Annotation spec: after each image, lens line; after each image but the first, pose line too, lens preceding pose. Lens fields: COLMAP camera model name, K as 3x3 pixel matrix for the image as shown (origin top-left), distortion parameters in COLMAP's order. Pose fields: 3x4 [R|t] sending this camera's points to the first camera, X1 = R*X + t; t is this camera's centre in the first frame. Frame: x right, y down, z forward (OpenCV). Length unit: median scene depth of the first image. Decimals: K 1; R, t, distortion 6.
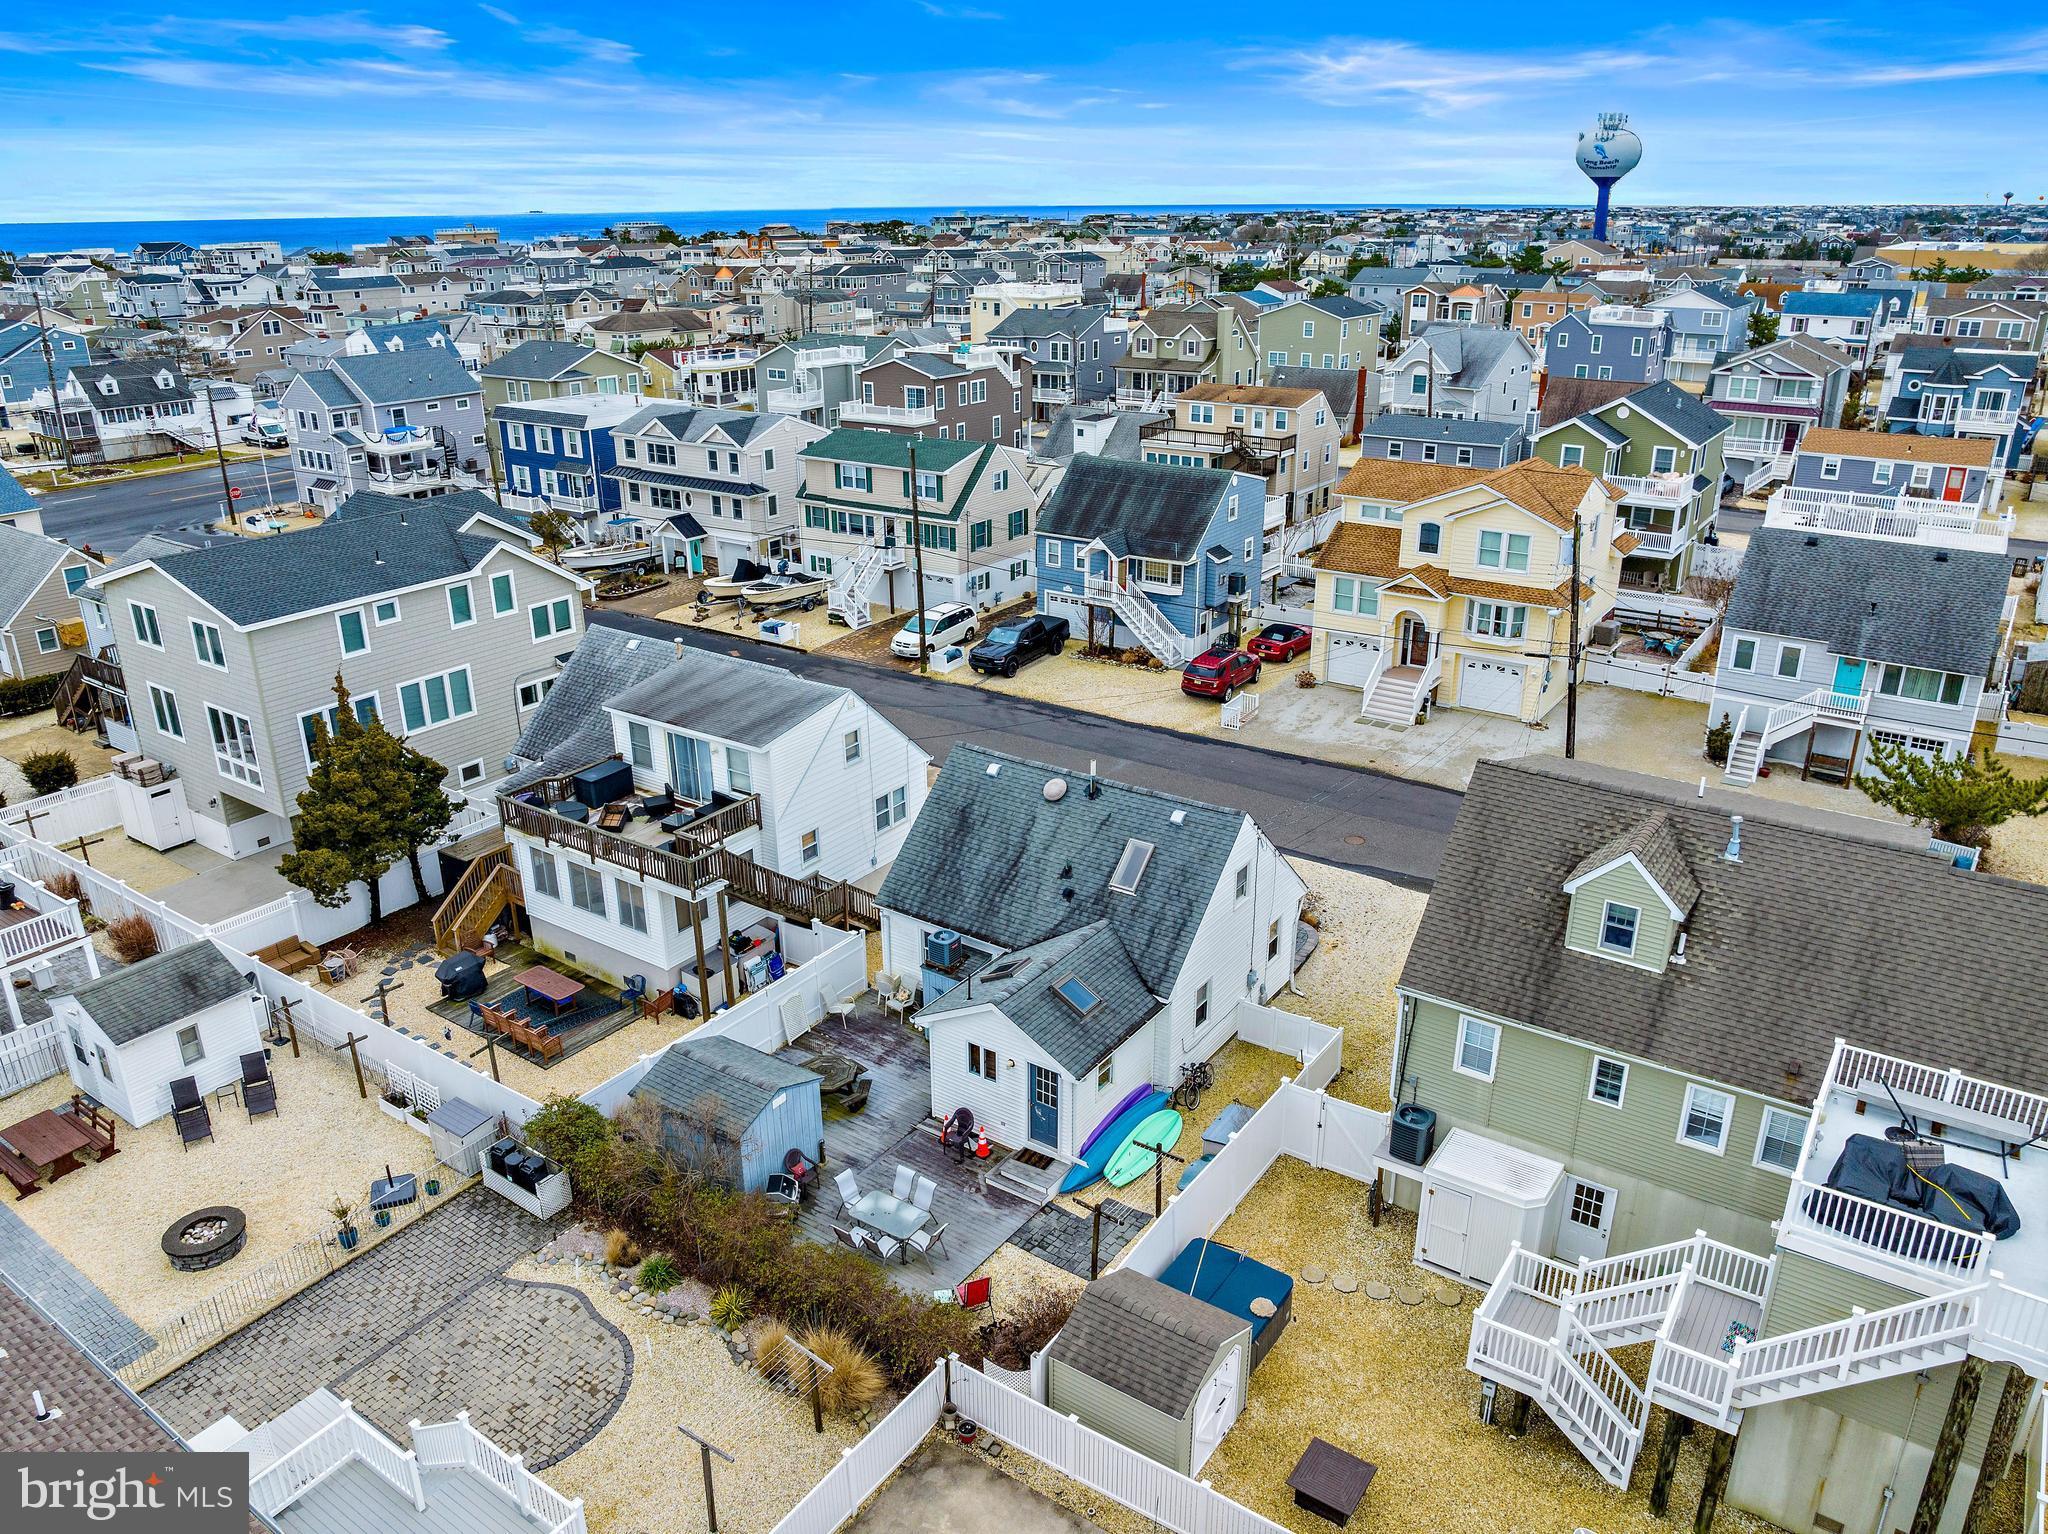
lens RADIAL K [[1444.2, 0, 1024.0], [0, 1444.2, 767.0], [0, 0, 1]] dist [-0.036472, -0.003247]
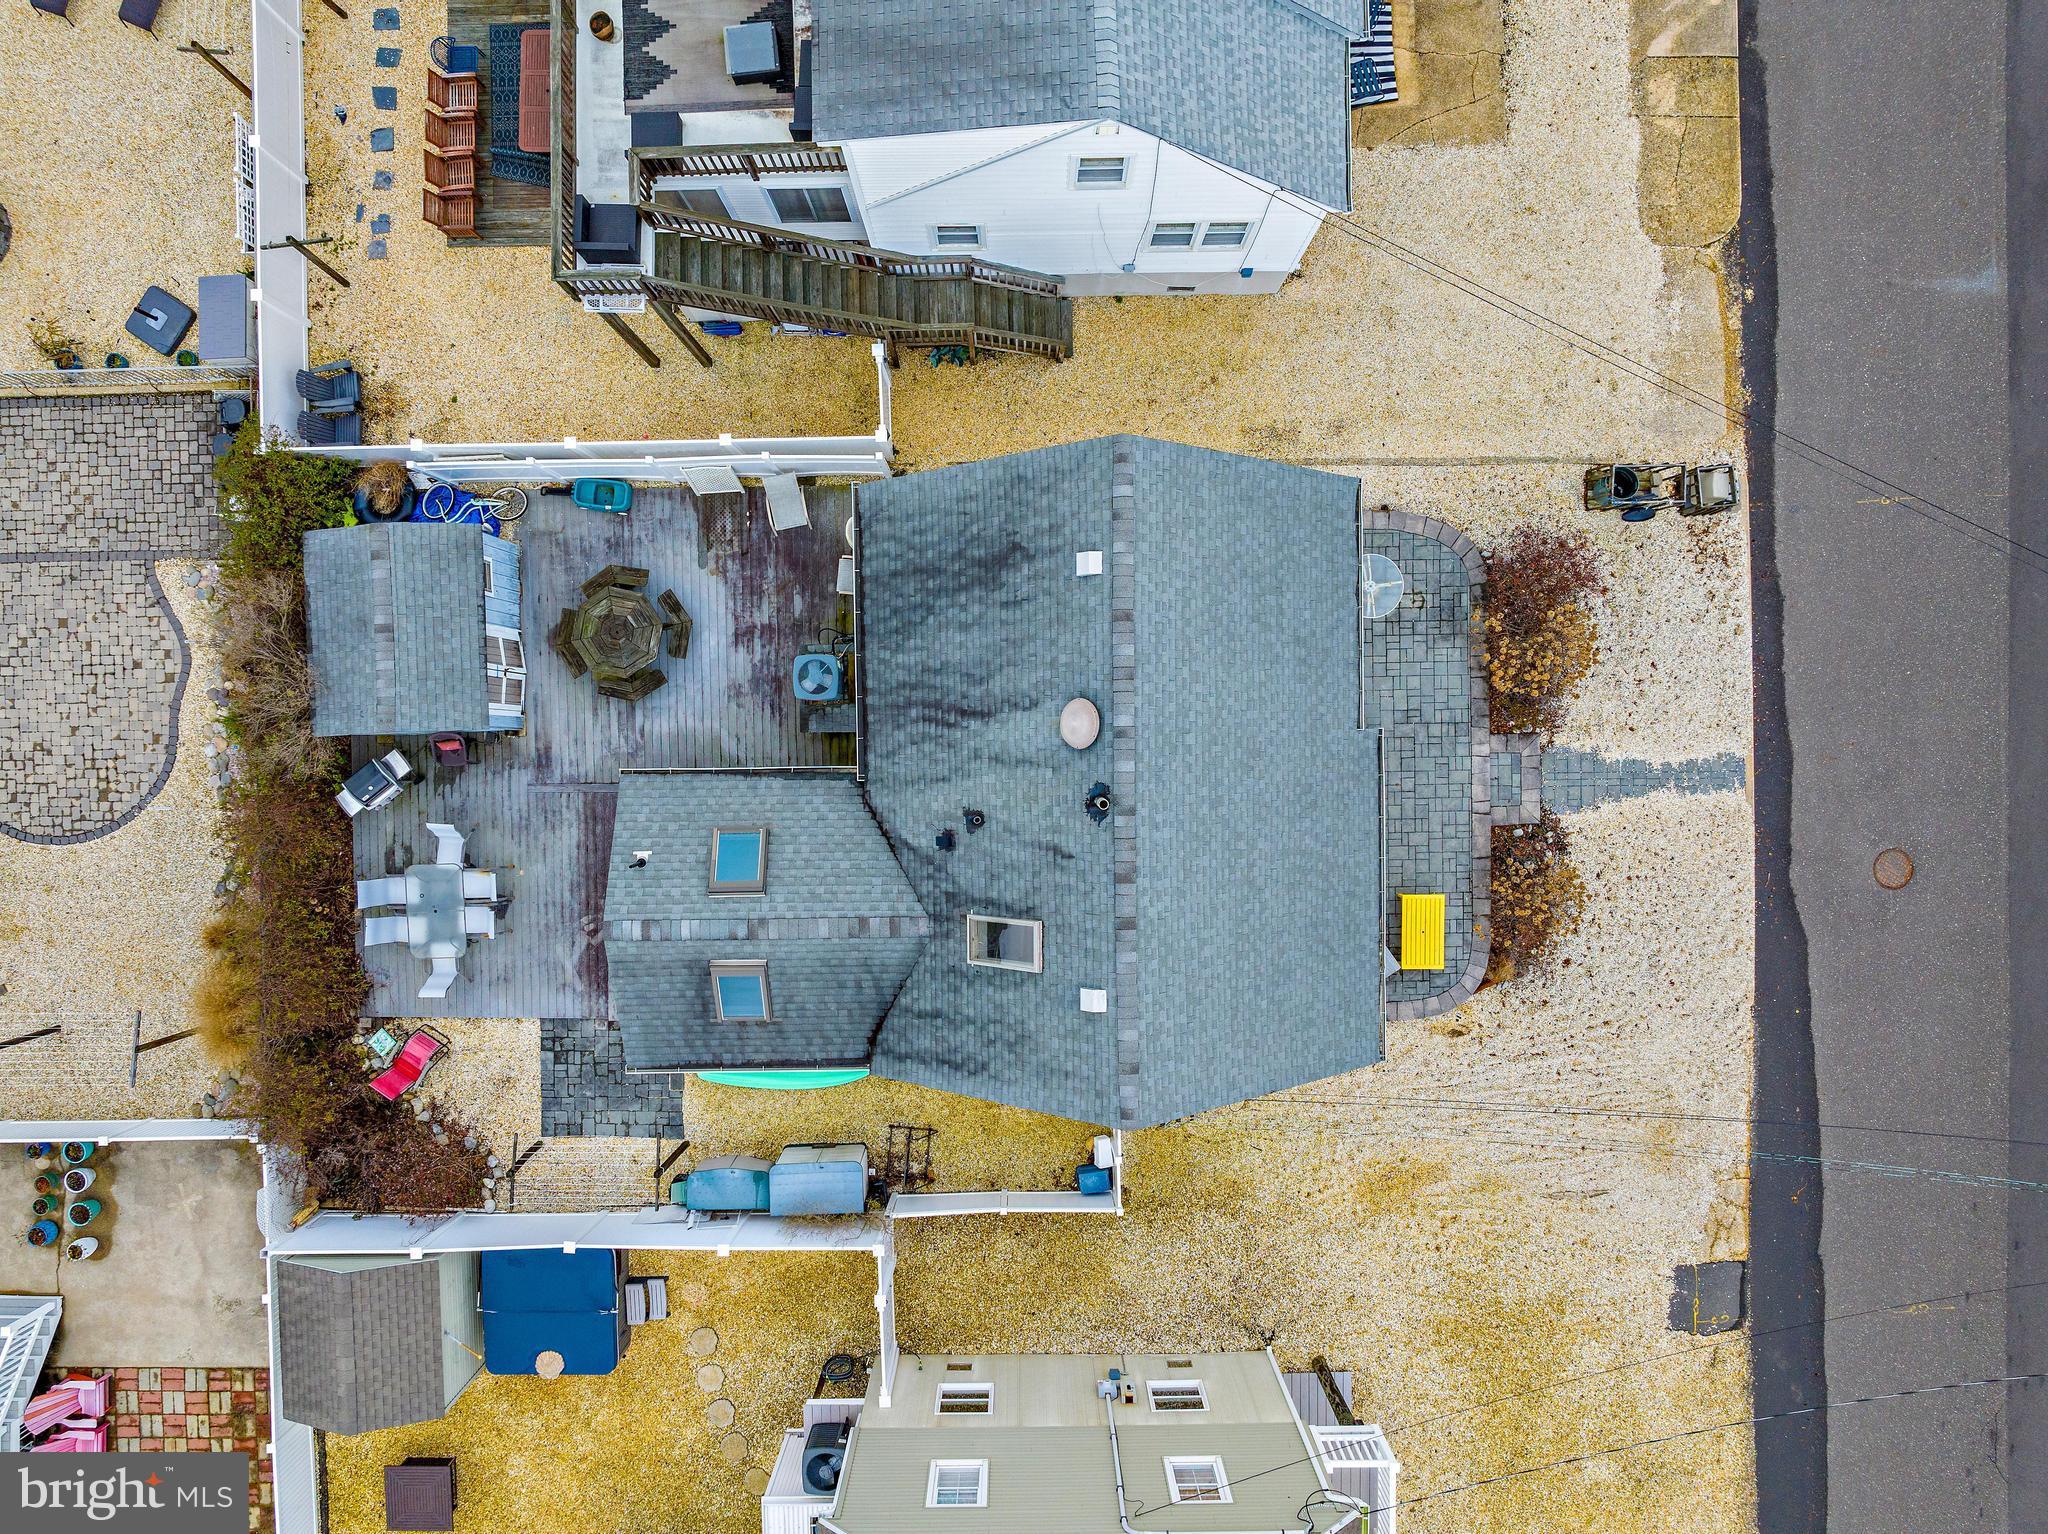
lens RADIAL K [[1444.2, 0, 1024.0], [0, 1444.2, 767.0], [0, 0, 1]] dist [-0.036472, -0.003247]
pose [[0.581656, 0.813133, 0.022174, 0.006439], [-0.301222, 0.189991, 0.934435, -0.246663], [0.755607, -0.550199, 0.355443, 0.447152]]
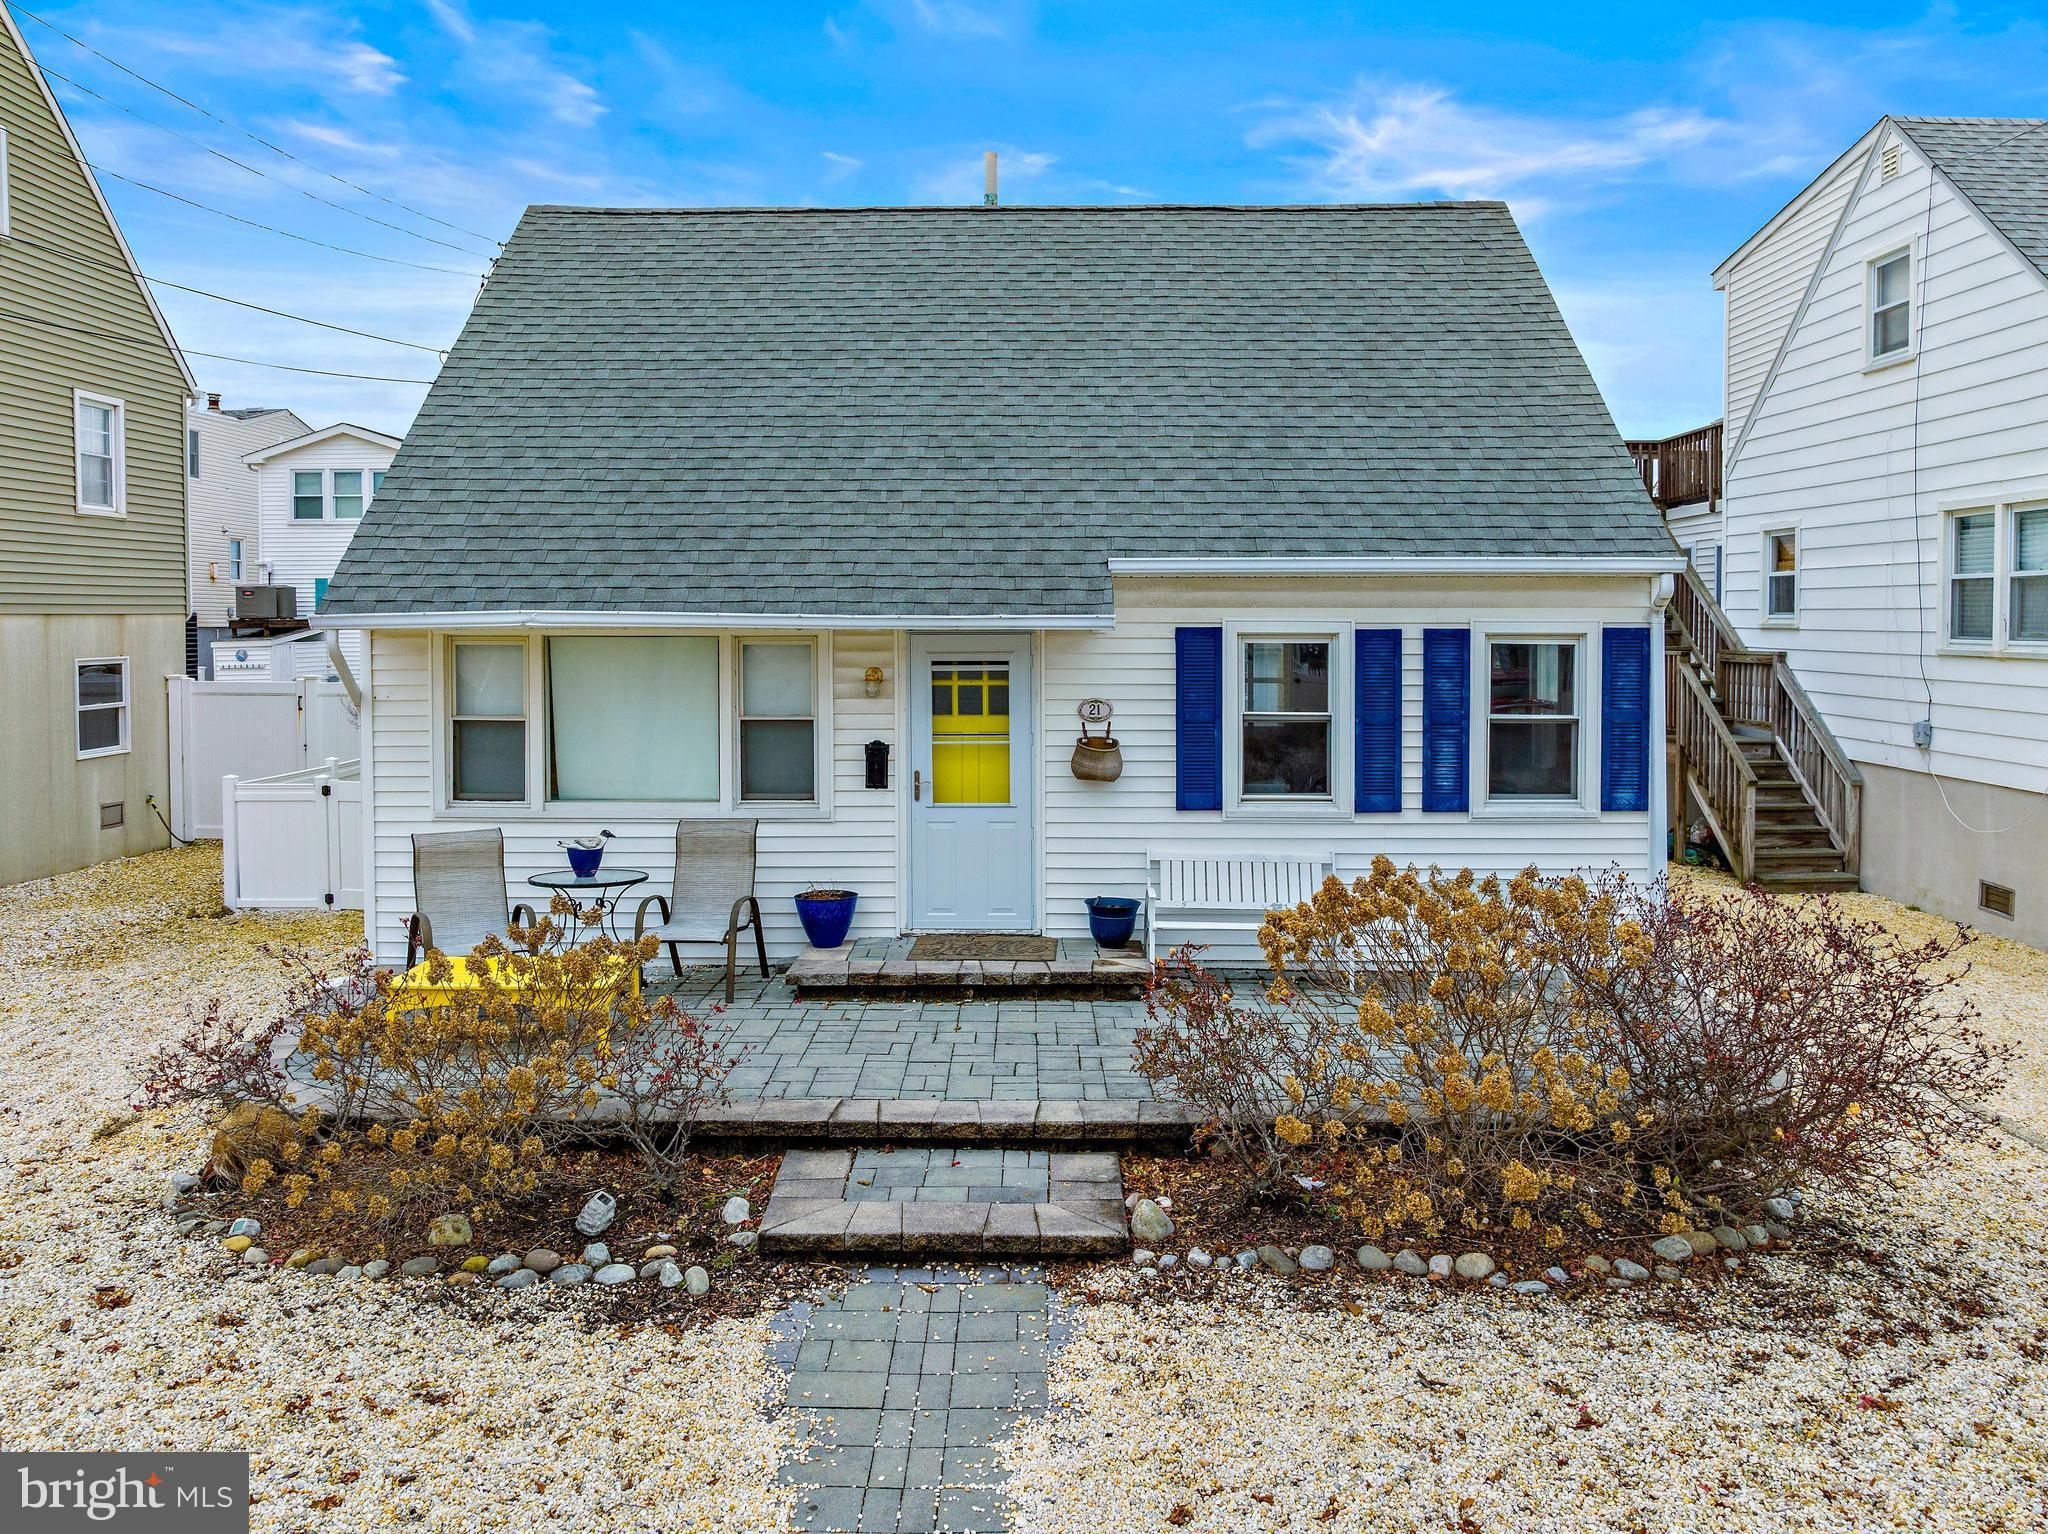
lens RADIAL K [[1470.7, 0, 1023.8], [0, 1470.7, 678.5], [0, 0, 1]] dist [-0.039678, 0.004521]
pose [[-0.825528, 0.030166, -0.563555, 0.139036], [-0.200161, 0.918006, 0.342346, -0.006196], [0.527674, 0.395418, -0.751801, 0.731959]]
